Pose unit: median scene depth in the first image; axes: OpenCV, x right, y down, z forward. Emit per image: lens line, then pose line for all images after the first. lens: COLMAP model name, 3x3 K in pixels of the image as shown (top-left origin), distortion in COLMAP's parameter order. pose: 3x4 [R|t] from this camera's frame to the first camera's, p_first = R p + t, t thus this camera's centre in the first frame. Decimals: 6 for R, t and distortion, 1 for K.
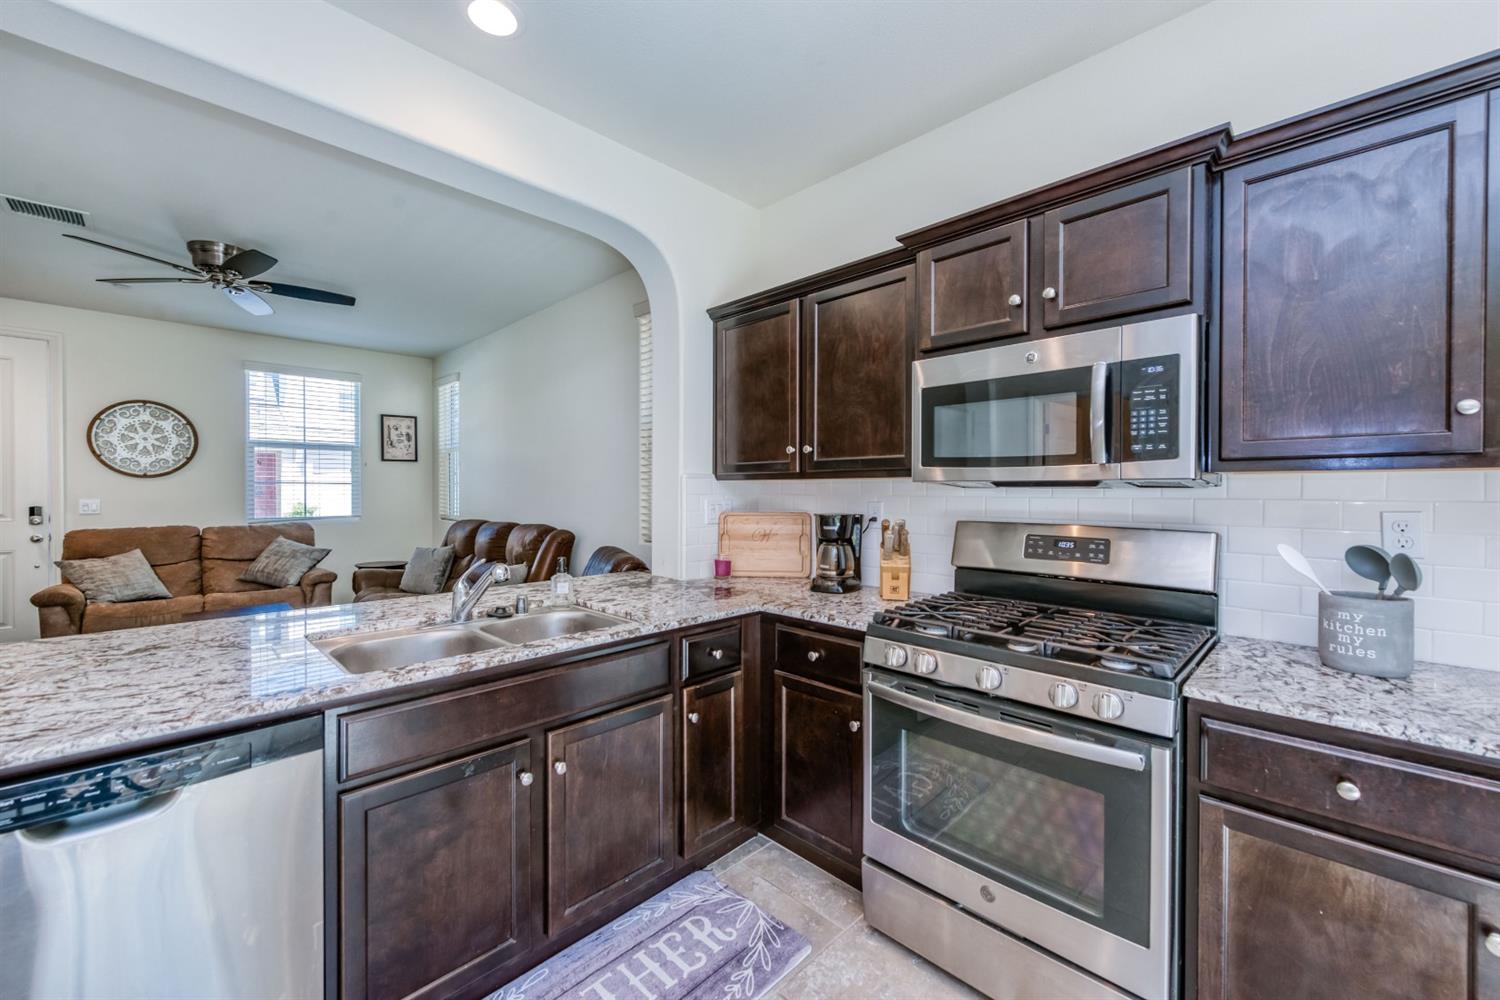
lens RADIAL K [[601.1, 0, 754.7], [0, 601.1, 492.6], [0, 0, 1]] dist [0.001311, 0.000460]
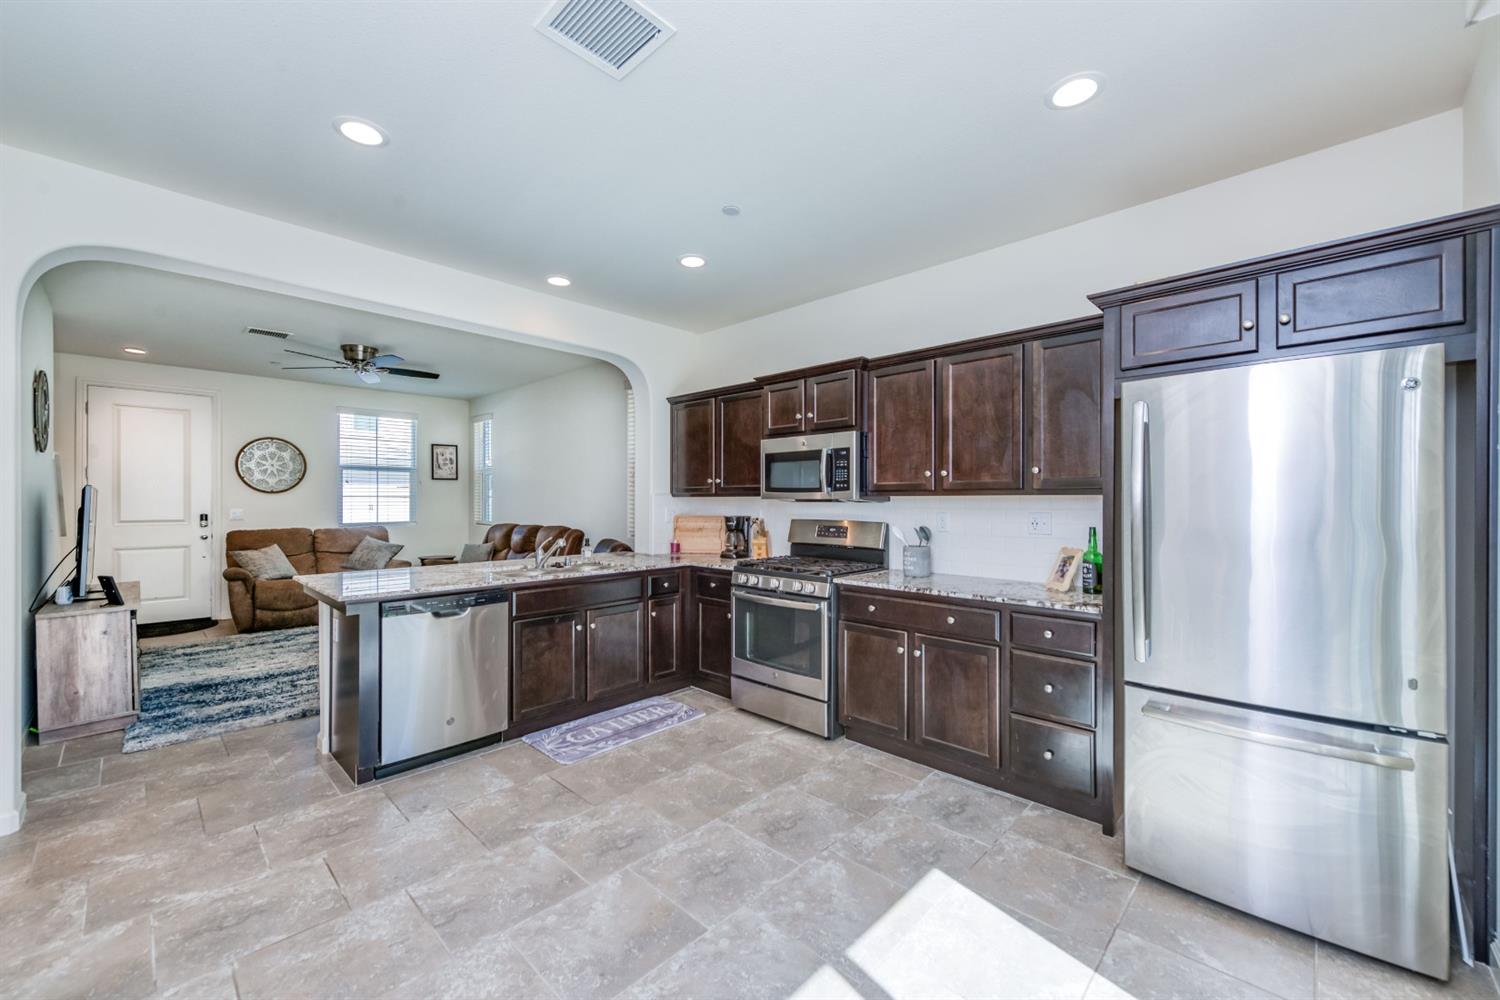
lens RADIAL K [[601.1, 0, 743.1], [0, 601.1, 505.3], [0, 0, 1]] dist [0.001311, 0.000460]
pose [[0.999983, -0.000806, -0.005695, 0.174481], [0.000829, 0.999991, 0.004144, -0.005010], [0.005691, -0.004149, 0.999975, -0.849499]]
